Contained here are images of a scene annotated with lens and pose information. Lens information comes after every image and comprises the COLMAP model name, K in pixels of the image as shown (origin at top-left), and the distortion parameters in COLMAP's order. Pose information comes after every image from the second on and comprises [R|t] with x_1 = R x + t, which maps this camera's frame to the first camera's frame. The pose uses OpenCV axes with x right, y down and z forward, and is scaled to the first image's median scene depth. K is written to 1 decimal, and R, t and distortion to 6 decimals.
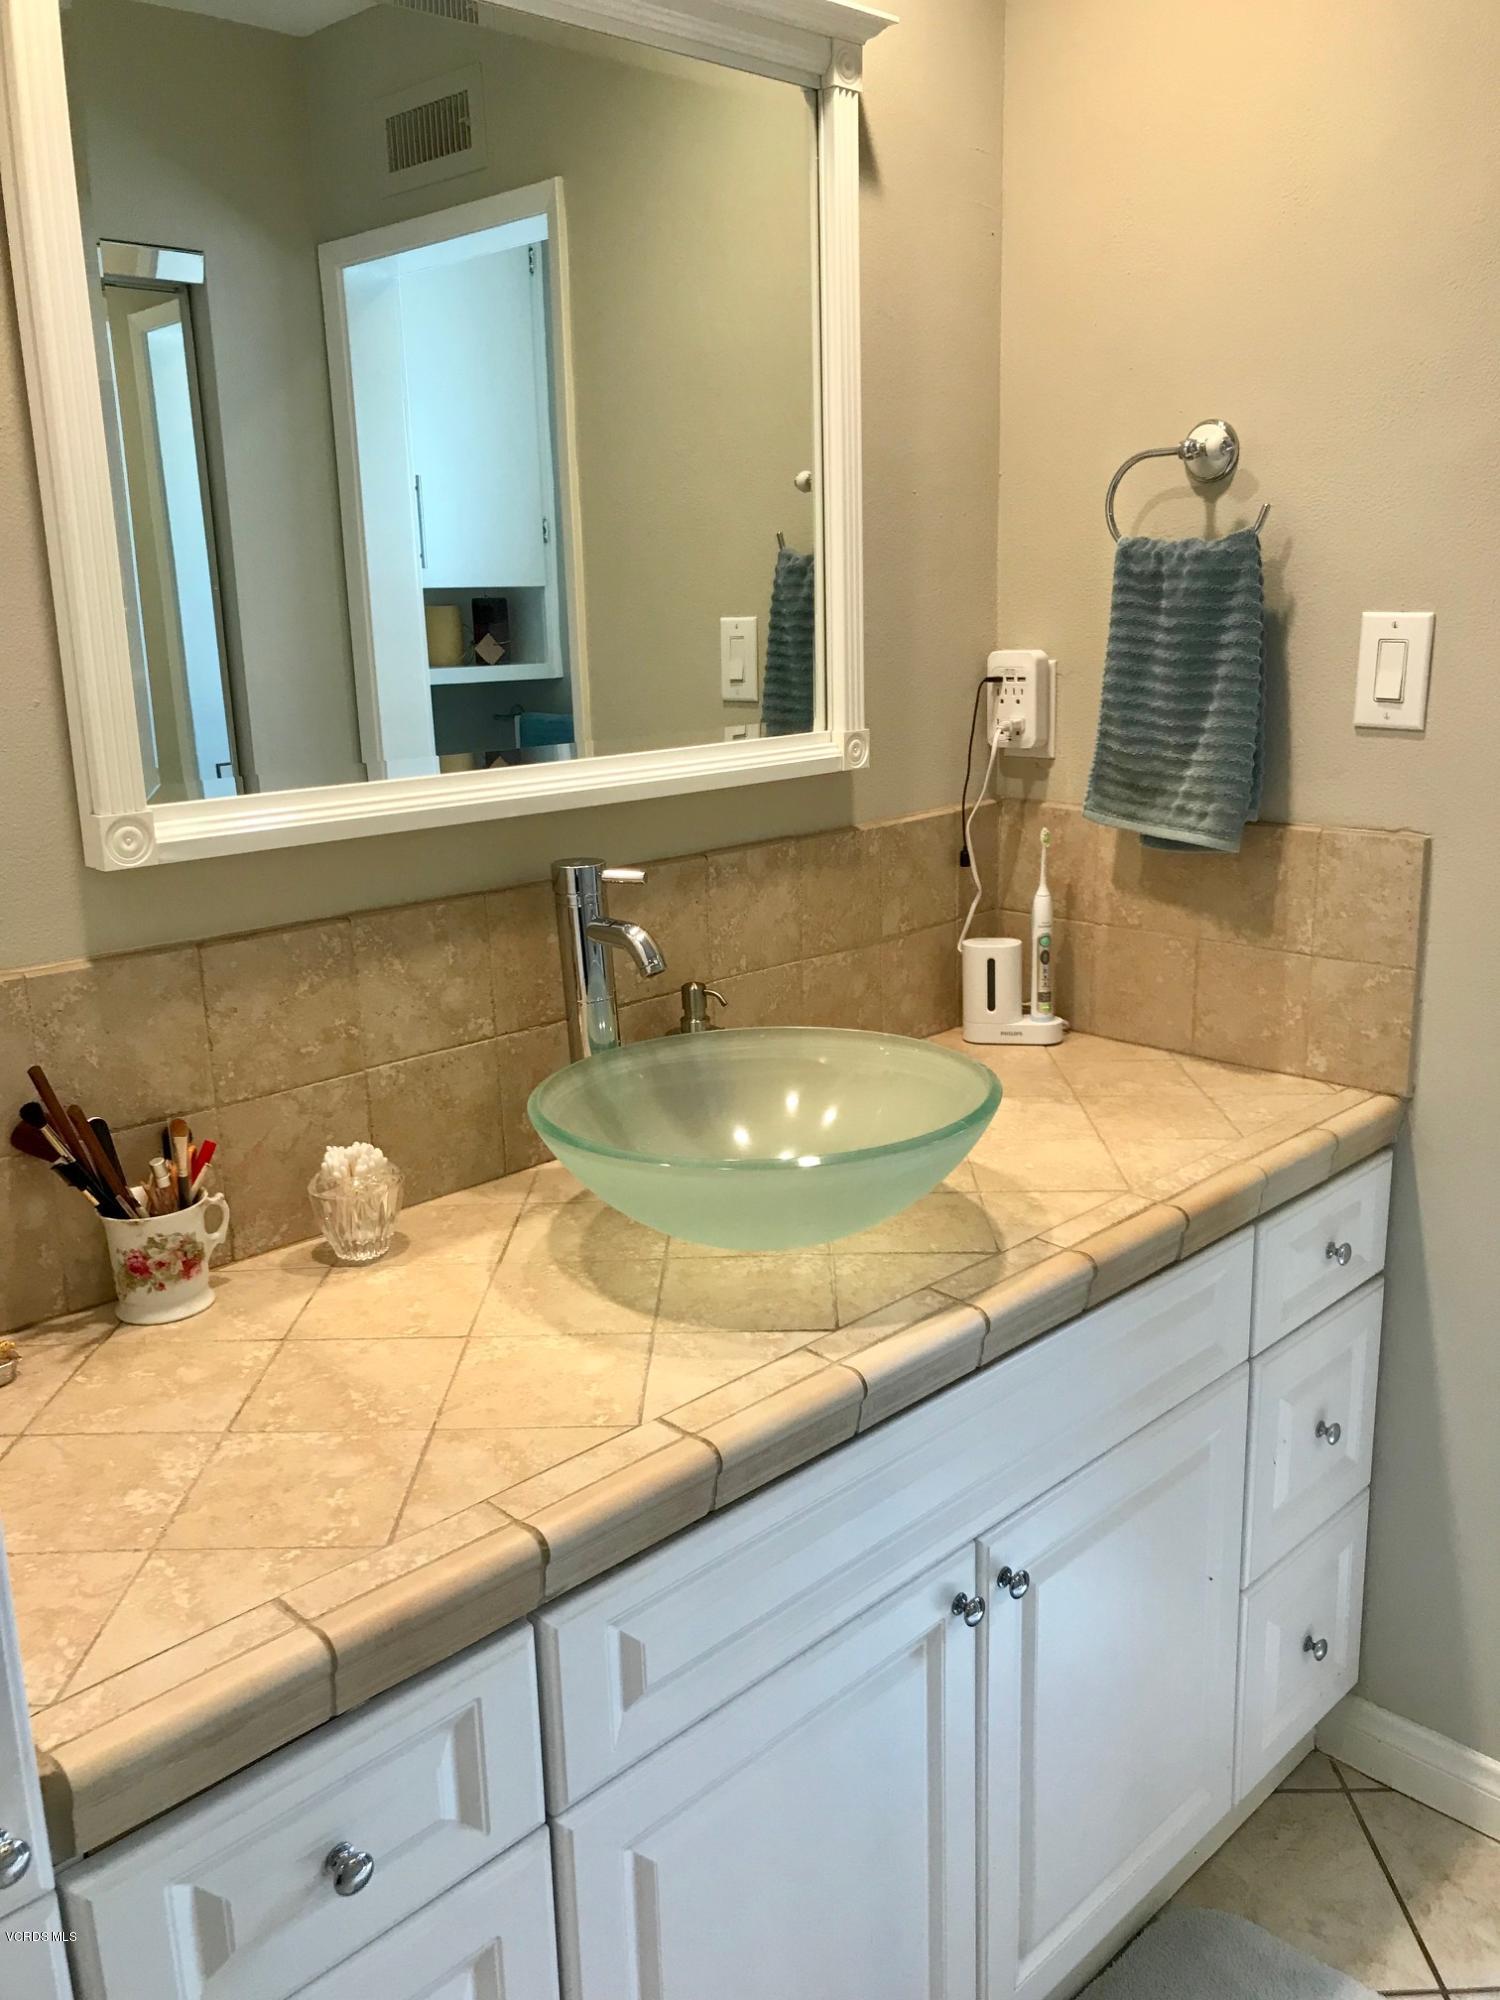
lens RADIAL K [[1636.9, 0, 756.4], [0, 1636.9, 997.4], [0, 0, 1]] dist [0.017359, -0.025608]
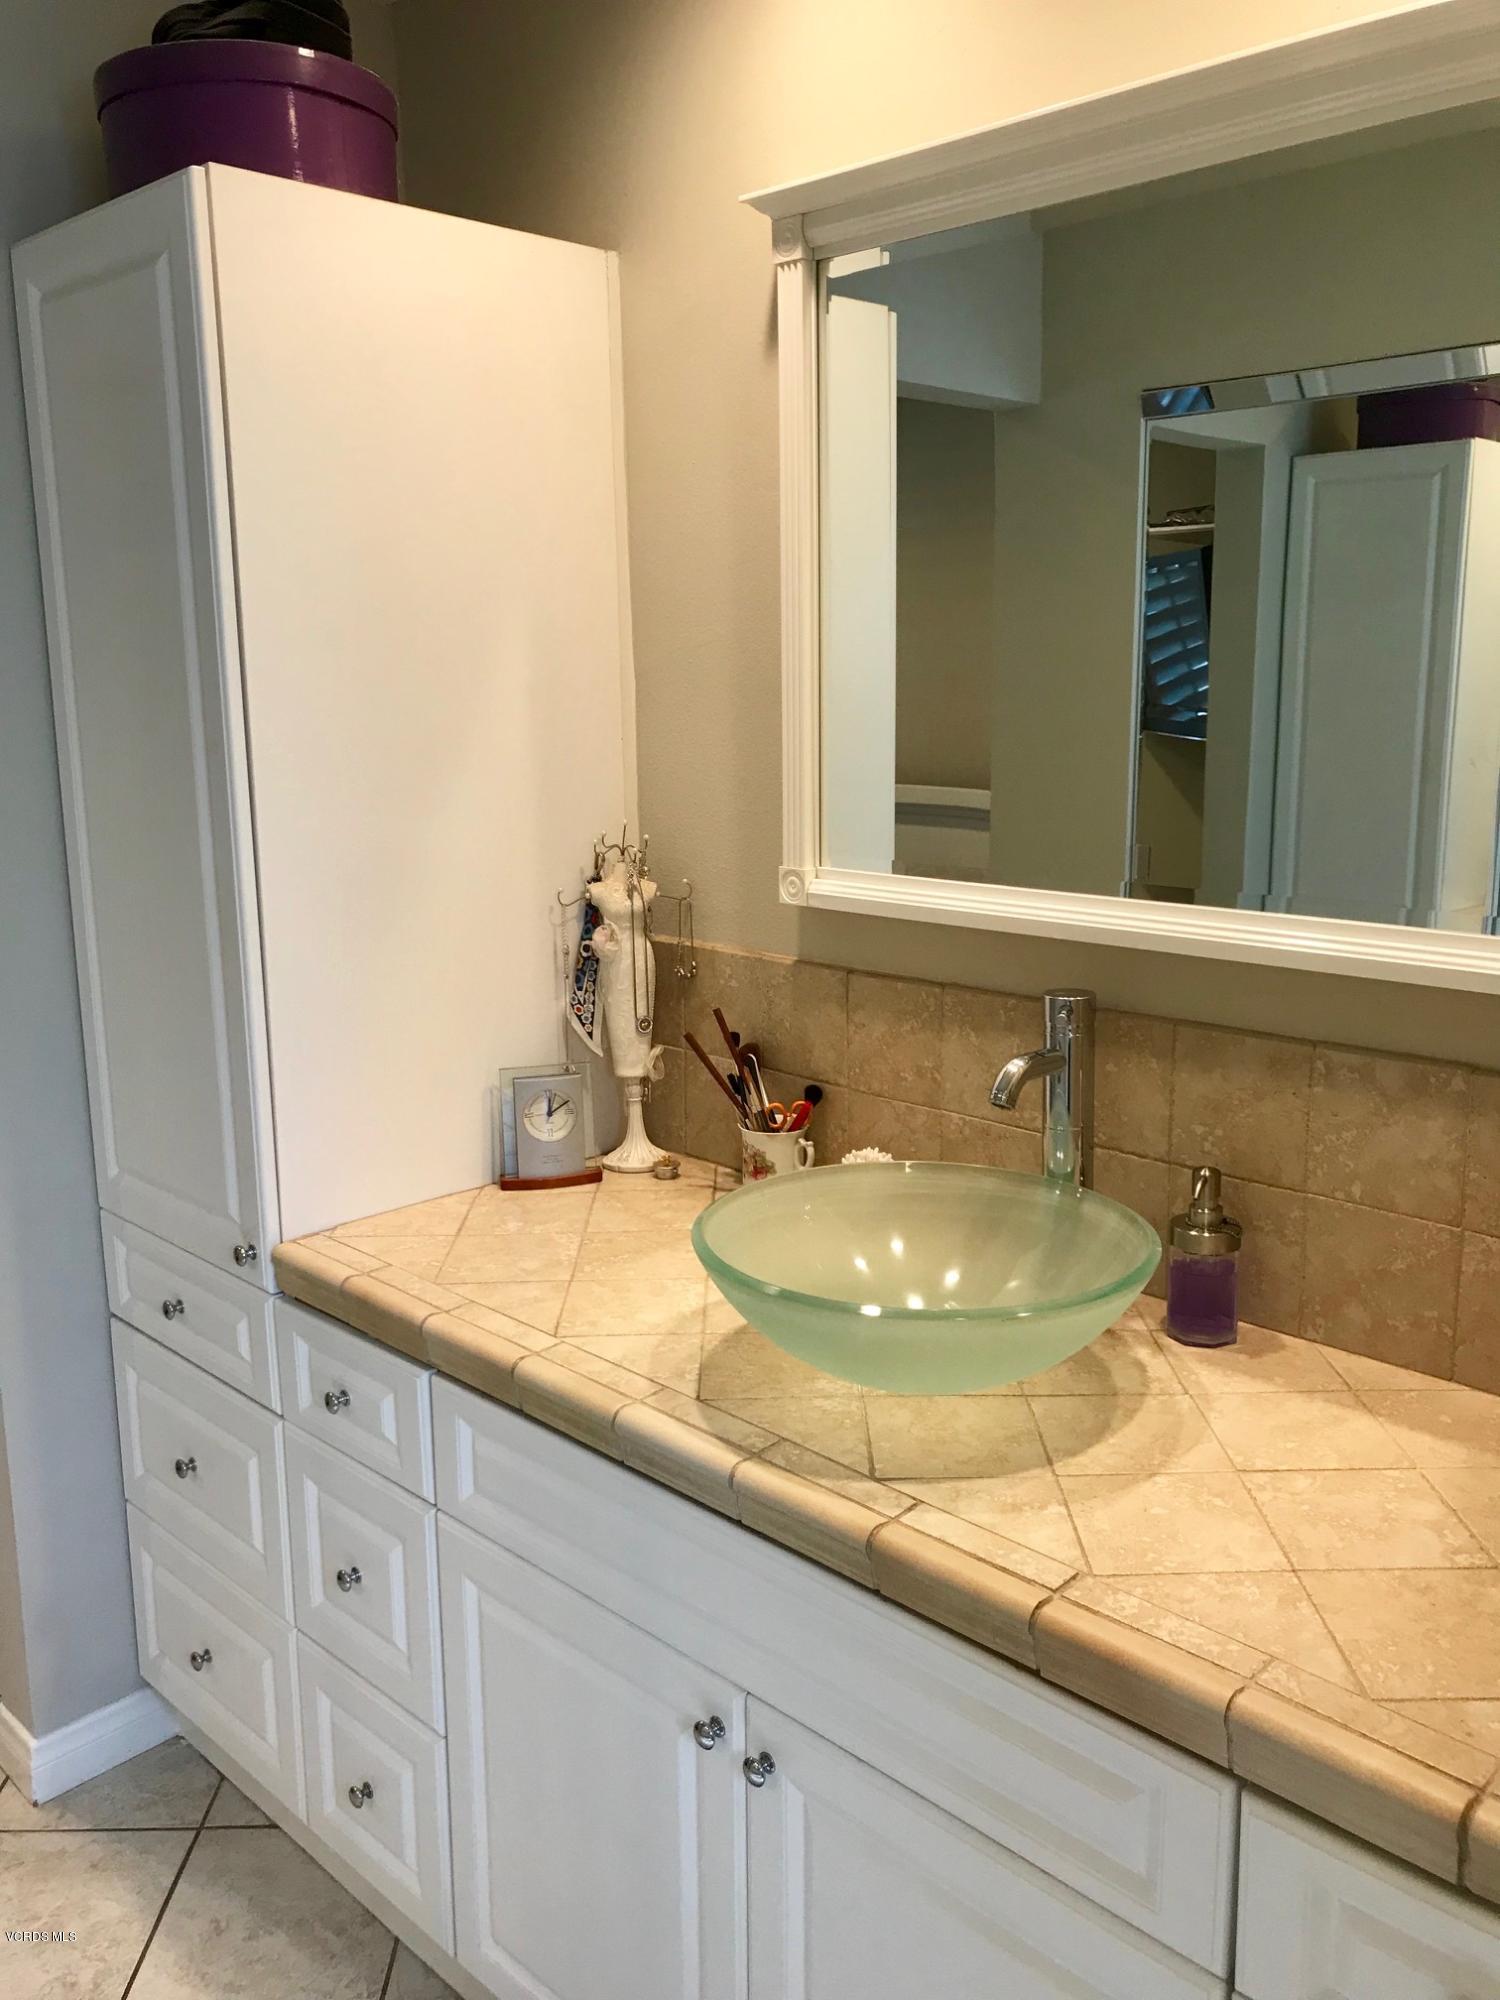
lens RADIAL K [[1636.9, 0, 755.5], [0, 1636.9, 998.7], [0, 0, 1]] dist [0.017359, -0.025608]
pose [[0.007927, 0.228758, -0.973451, 0.990403], [-0.225365, 0.948845, 0.221141, -0.291392], [0.974242, 0.217629, 0.059075, 0.825573]]
